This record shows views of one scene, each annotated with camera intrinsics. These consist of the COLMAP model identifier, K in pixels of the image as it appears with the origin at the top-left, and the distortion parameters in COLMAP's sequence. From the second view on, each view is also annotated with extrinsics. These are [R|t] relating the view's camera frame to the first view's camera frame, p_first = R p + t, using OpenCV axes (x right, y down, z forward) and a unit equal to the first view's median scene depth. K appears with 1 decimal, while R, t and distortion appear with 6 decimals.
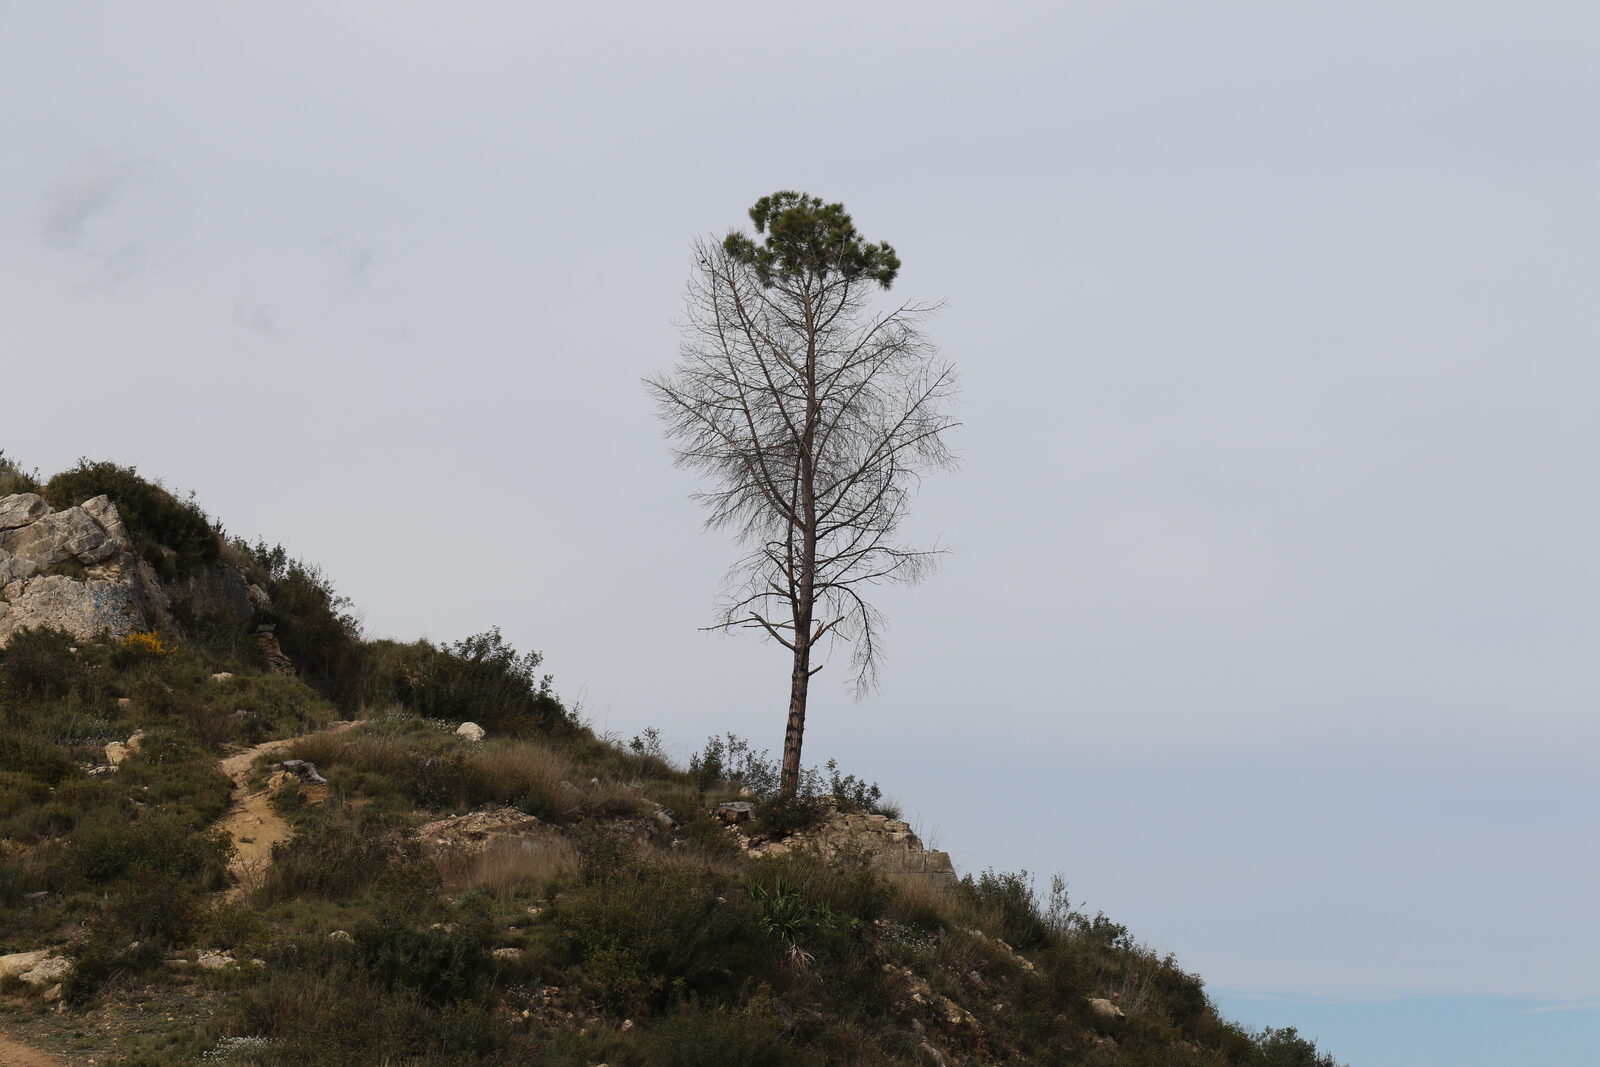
lens RADIAL K [[6010.9, 0, 800.0], [0, 6010.9, 533.5], [0, 0, 1]] dist [0.304314, 3.180538]
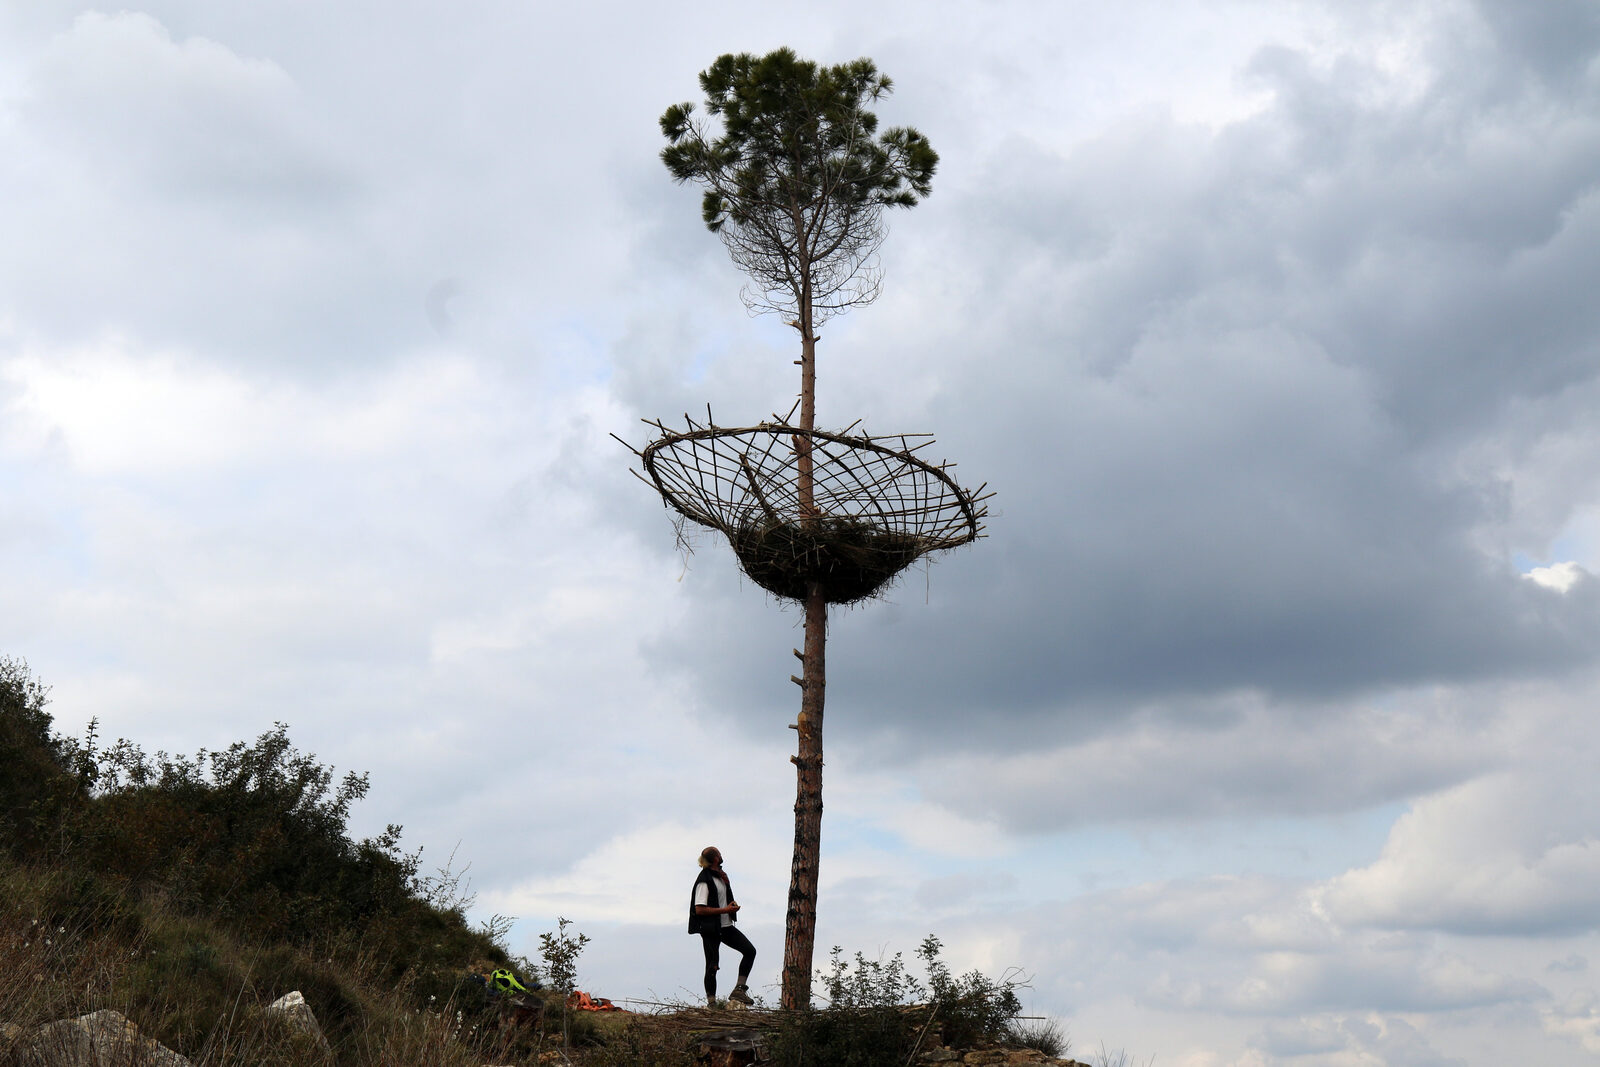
lens RADIAL K [[2472.5, 0, 800.0], [0, 2472.5, 533.5], [0, 0, 1]] dist [0.002392, 0.069753]
pose [[0.997235, -0.020391, 0.071456, -0.019135], [0.030223, 0.989784, -0.139333, 0.033394], [-0.067885, 0.141108, 0.987664, 0.811624]]
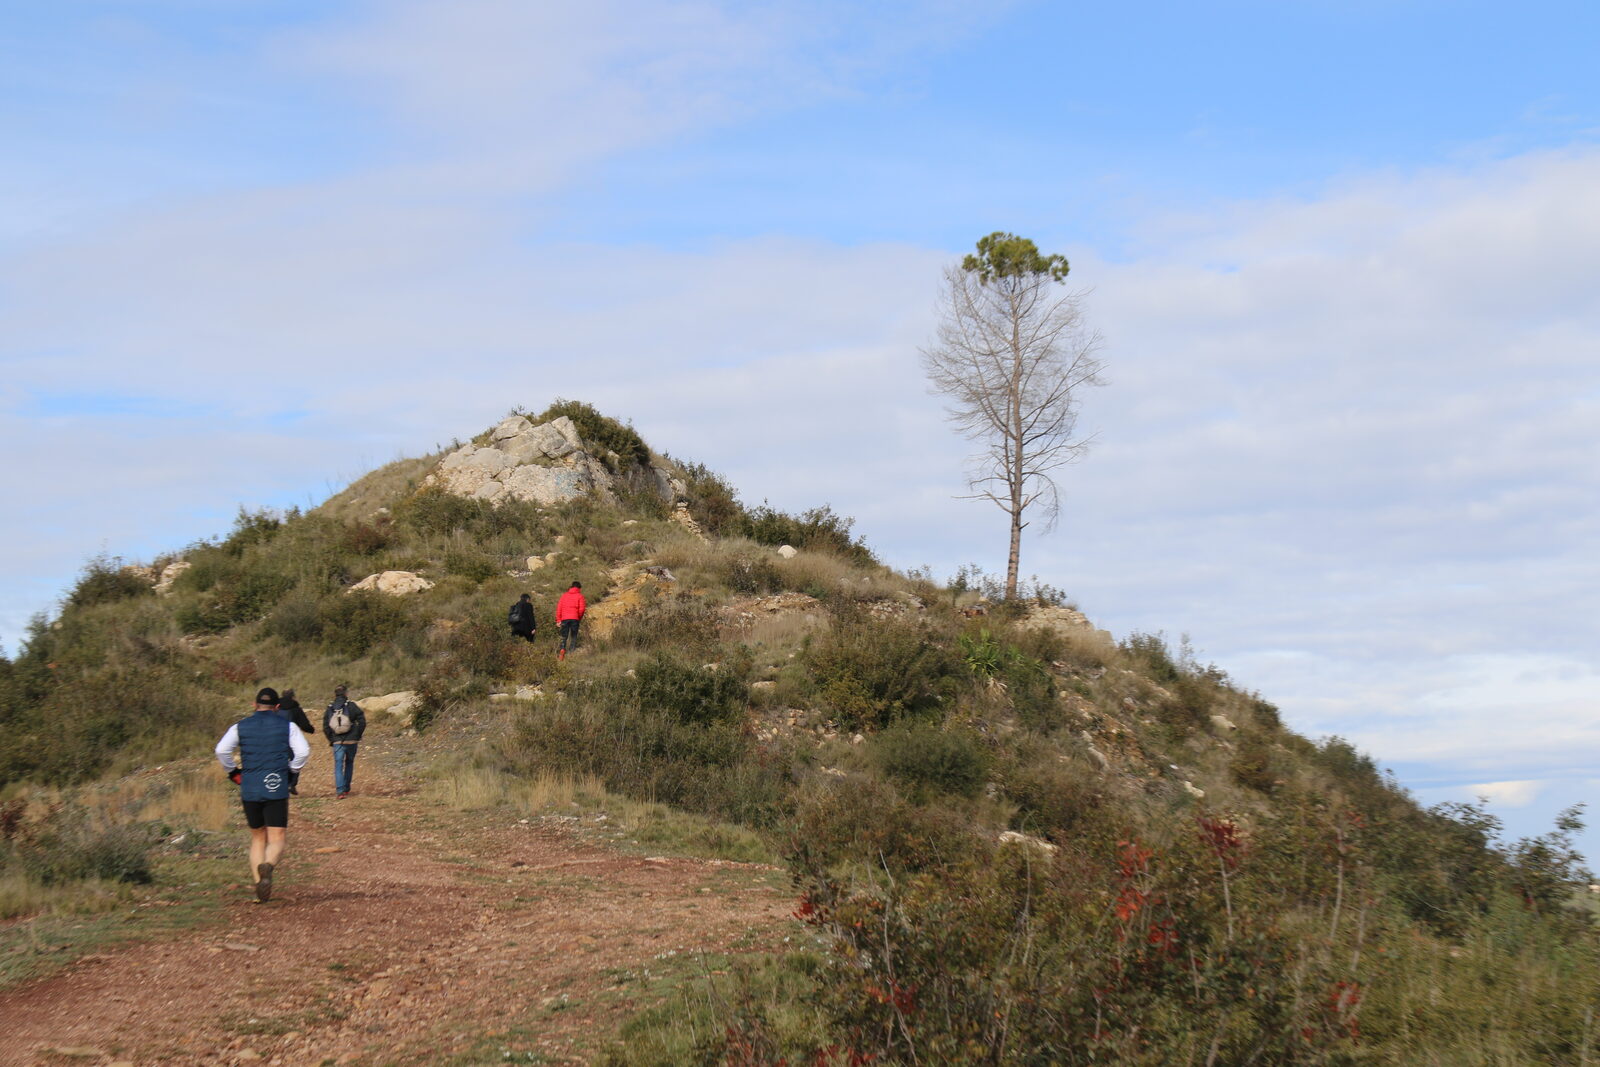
lens RADIAL K [[2472.5, 0, 800.0], [0, 2472.5, 533.5], [0, 0, 1]] dist [0.002392, 0.069753]
pose [[0.994354, -0.031209, -0.101424, 0.010609], [0.030413, 0.999493, -0.009384, 0.031728], [0.101665, 0.006247, 0.994799, 0.354073]]
